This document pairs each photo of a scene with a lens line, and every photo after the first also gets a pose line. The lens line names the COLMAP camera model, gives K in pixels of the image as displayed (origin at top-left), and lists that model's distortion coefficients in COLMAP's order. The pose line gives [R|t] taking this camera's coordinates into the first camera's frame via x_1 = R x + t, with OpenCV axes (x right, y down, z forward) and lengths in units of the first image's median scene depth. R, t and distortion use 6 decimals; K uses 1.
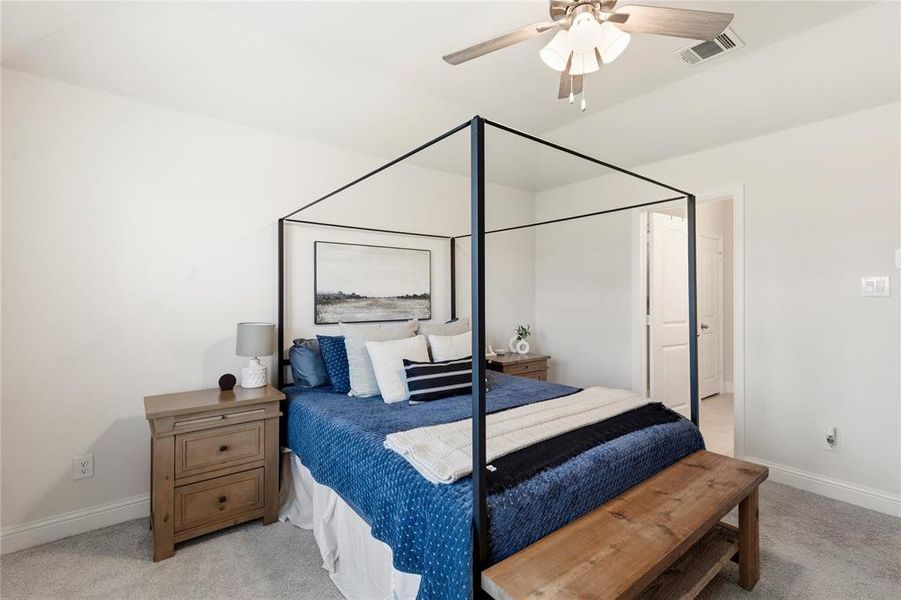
lens RADIAL K [[418.5, 0, 454.5], [0, 418.5, 298.1], [0, 0, 1]] dist [0.006478, -0.000602]
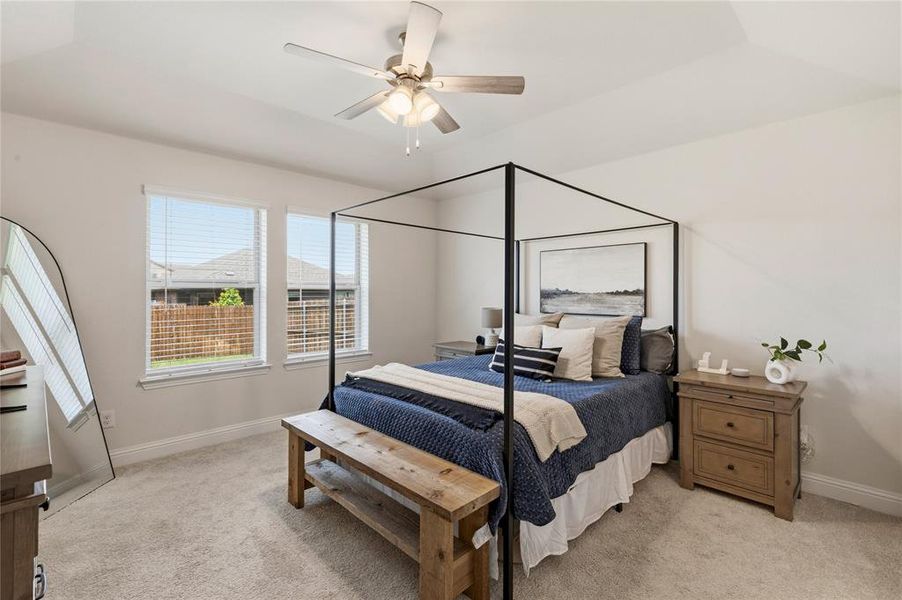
lens RADIAL K [[419.0, 0, 469.7], [0, 419.0, 292.0], [0, 0, 1]] dist [0.006478, -0.000602]
pose [[0.099439, 0.000217, -0.995044, 0.953952], [-0.003509, 0.999994, -0.000133, -0.003888], [0.995037, 0.003505, 0.099440, 0.596669]]
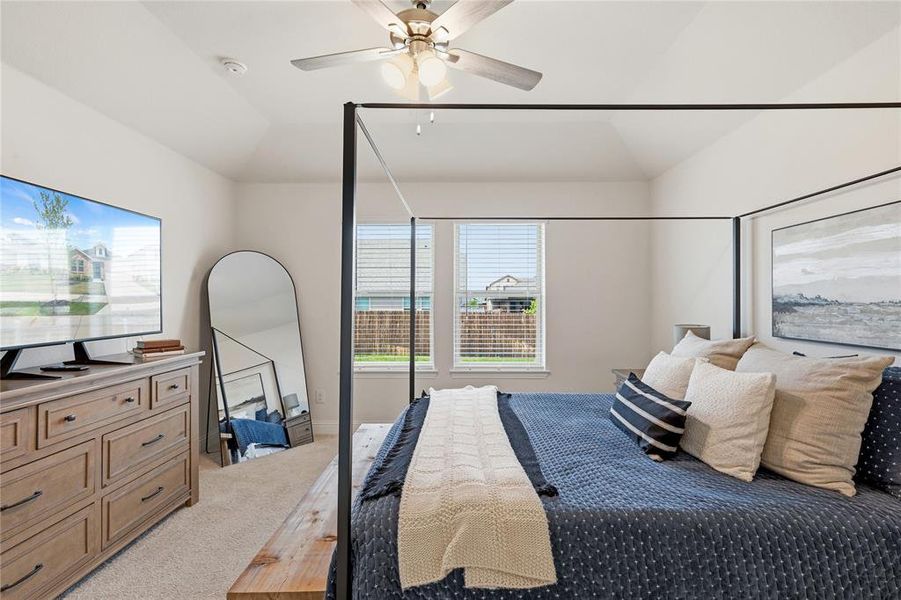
lens RADIAL K [[418.5, 0, 446.6], [0, 418.5, 300.0], [0, 0, 1]] dist [0.006478, -0.000602]
pose [[-0.652593, 0.000199, -0.757709, 0.636210], [-0.000024, 1.000000, 0.000284, -0.006287], [0.757709, 0.000204, -0.652593, 0.991504]]
